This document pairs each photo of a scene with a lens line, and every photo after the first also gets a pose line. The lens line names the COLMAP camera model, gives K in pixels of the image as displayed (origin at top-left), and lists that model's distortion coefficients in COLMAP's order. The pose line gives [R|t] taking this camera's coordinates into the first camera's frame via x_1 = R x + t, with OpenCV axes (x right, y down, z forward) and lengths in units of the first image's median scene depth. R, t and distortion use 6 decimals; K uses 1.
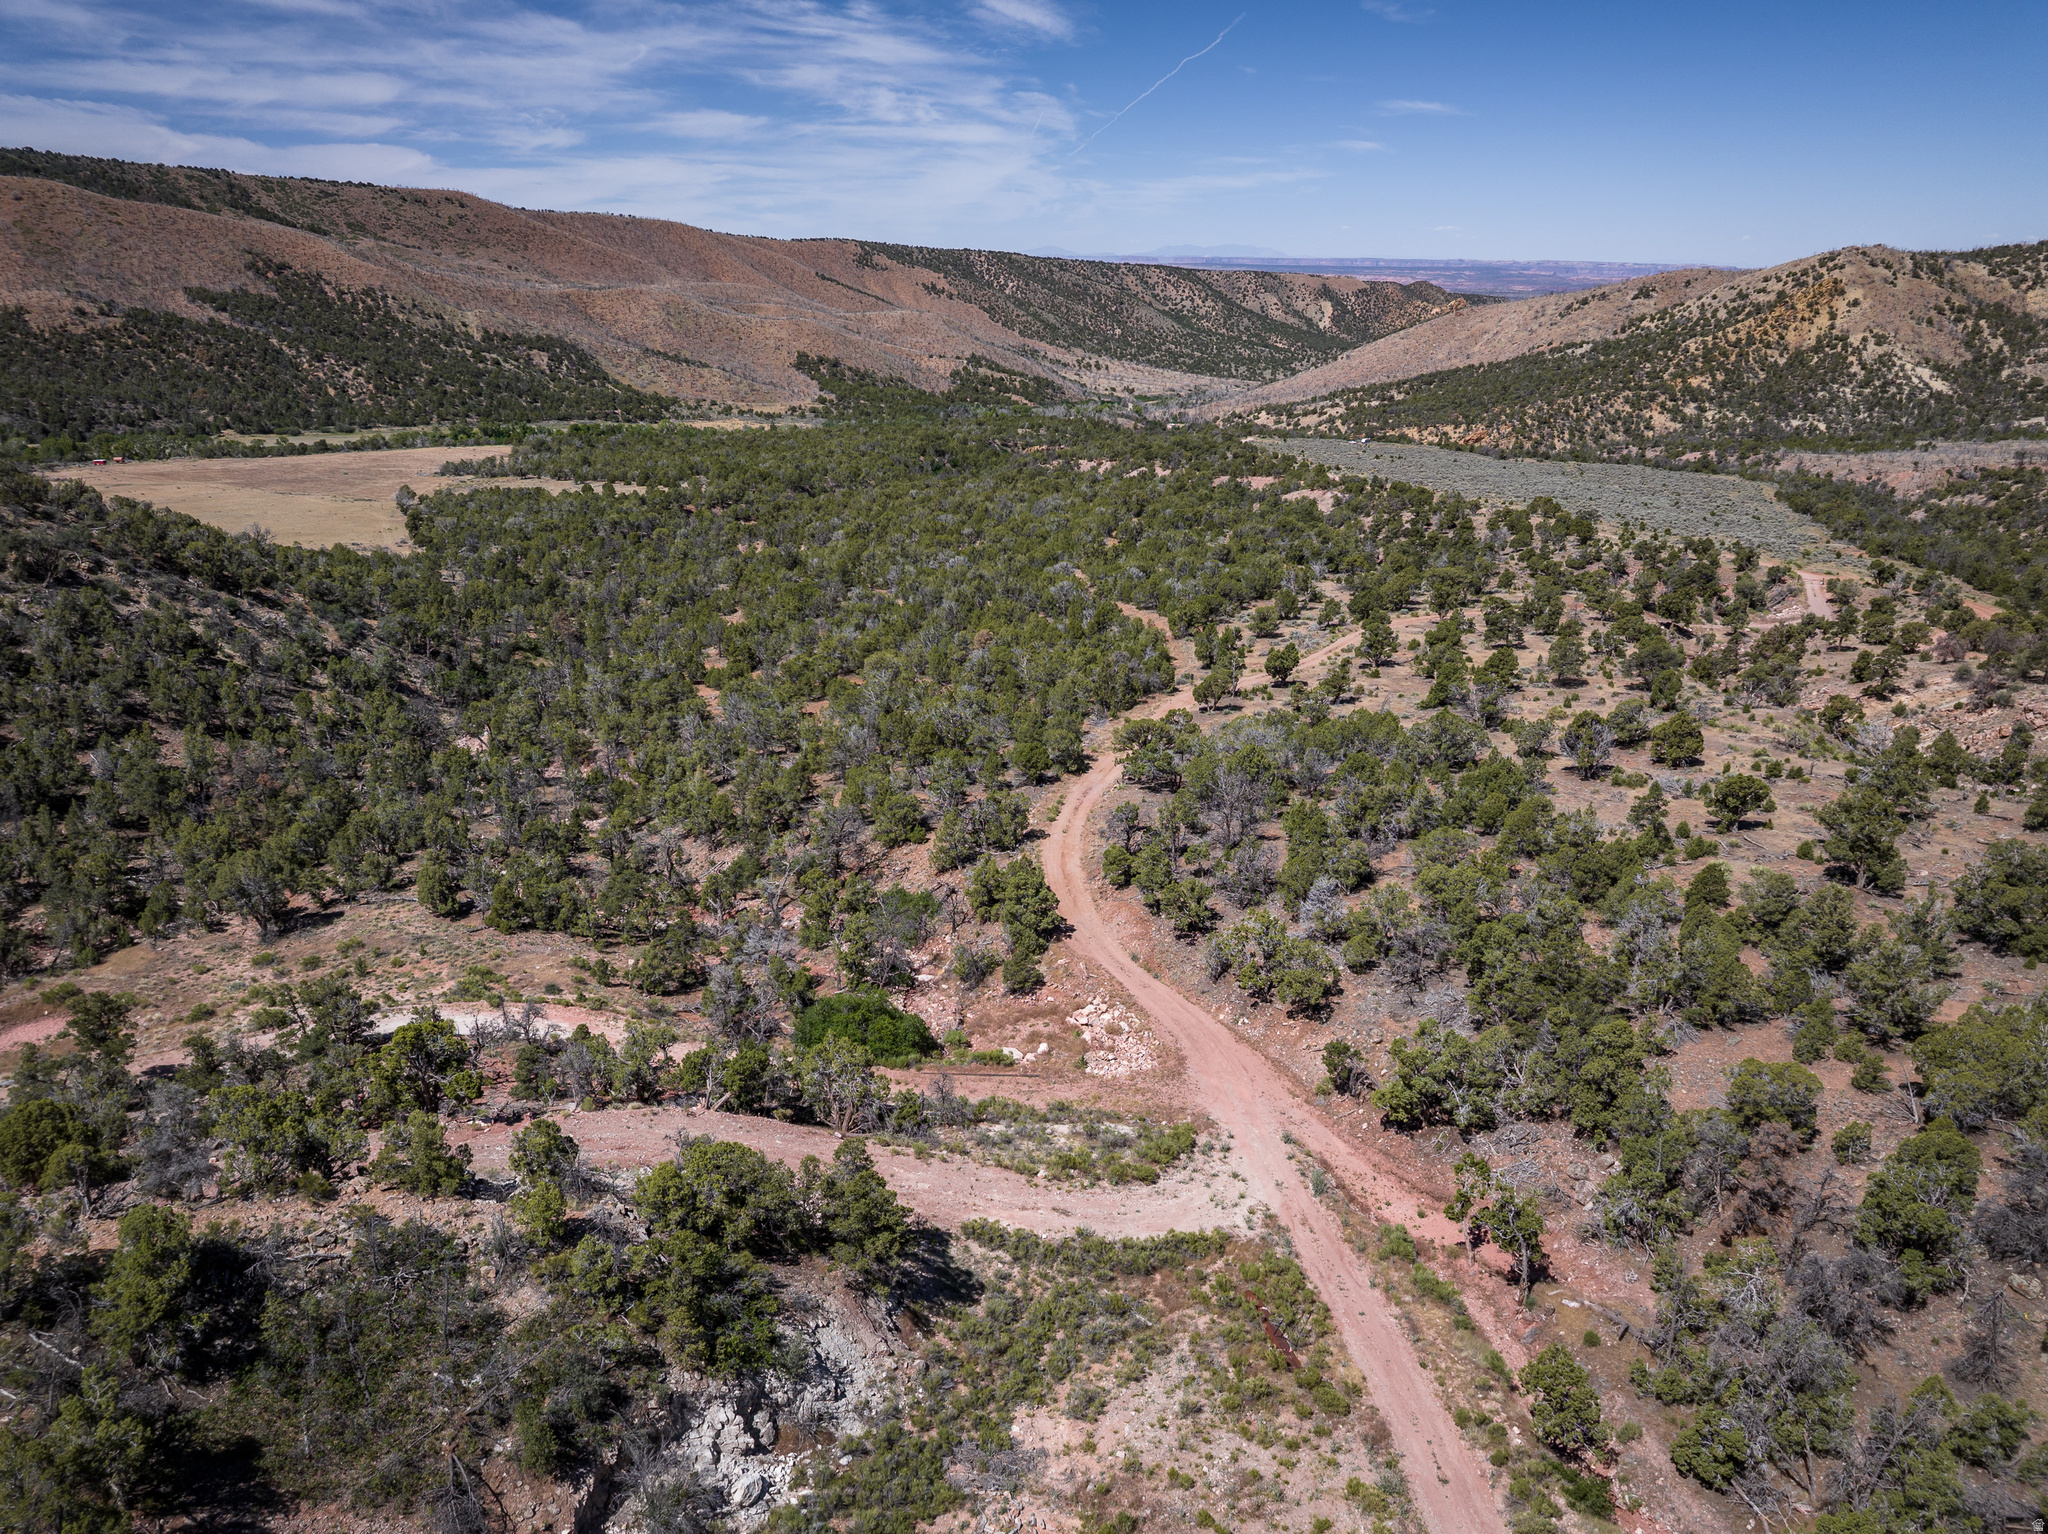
lens RADIAL K [[1446.4, 0, 1017.7], [0, 1446.4, 748.6], [0, 0, 1]] dist [-0.039485, 0.007428]
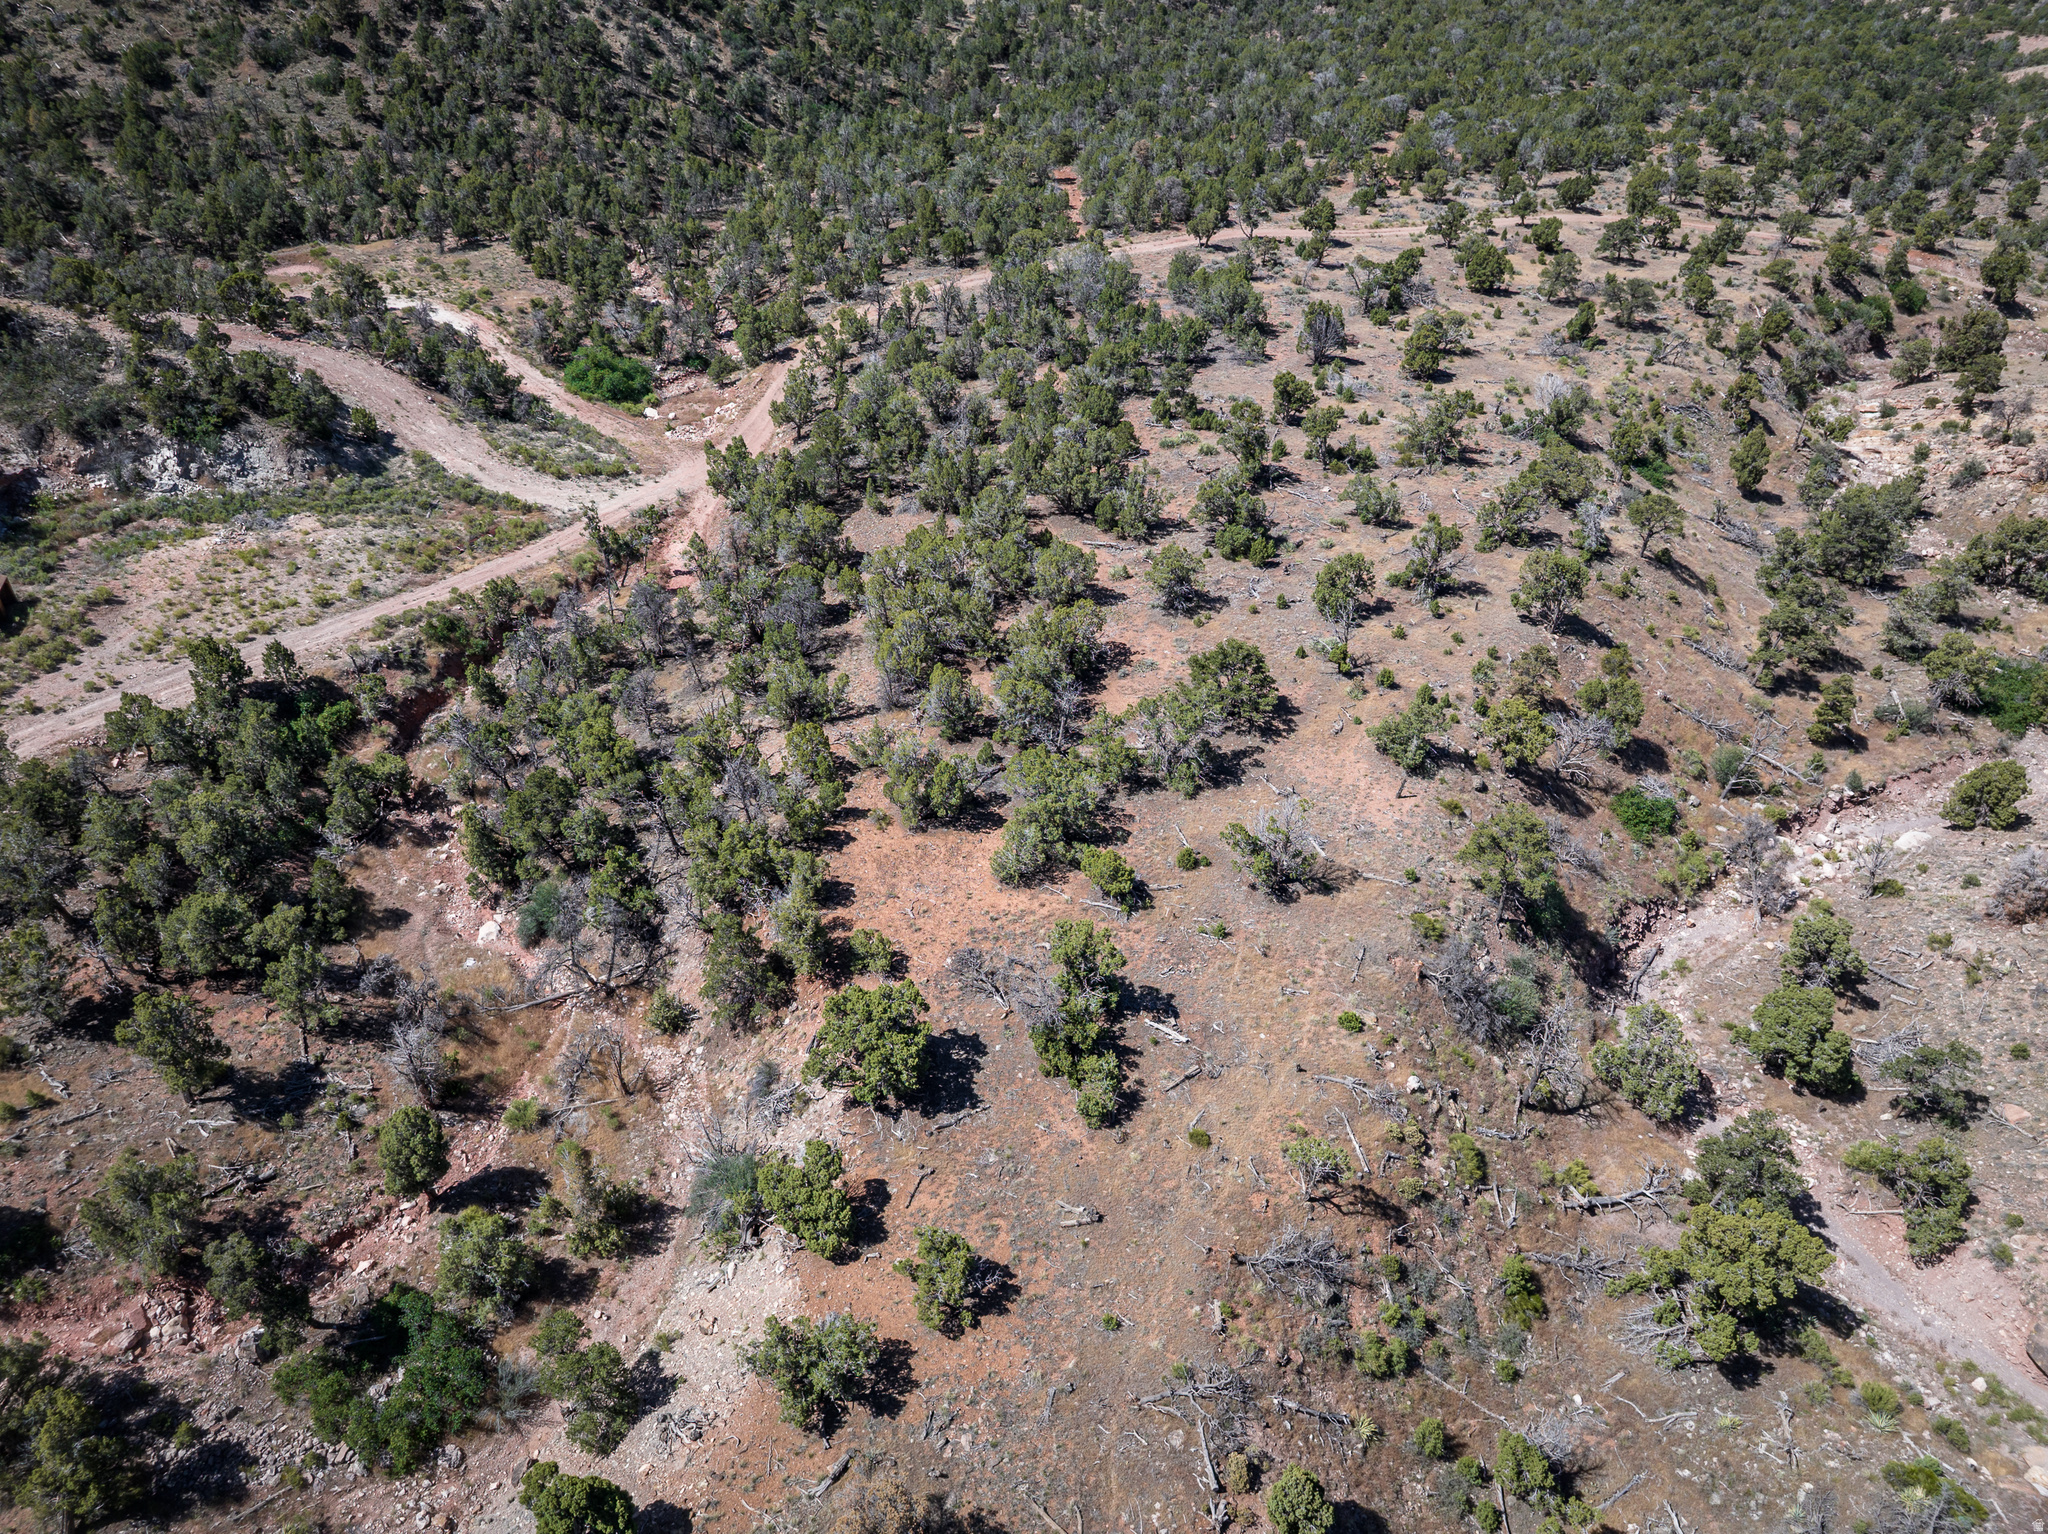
lens RADIAL K [[1446.4, 0, 1023.6], [0, 1446.4, 758.0], [0, 0, 1]] dist [-0.039485, 0.007428]
pose [[0.816328, 0.368863, -0.444465, 0.106392], [-0.198247, 0.901707, 0.384218, -0.011452], [0.542501, -0.225534, 0.809214, -0.008886]]
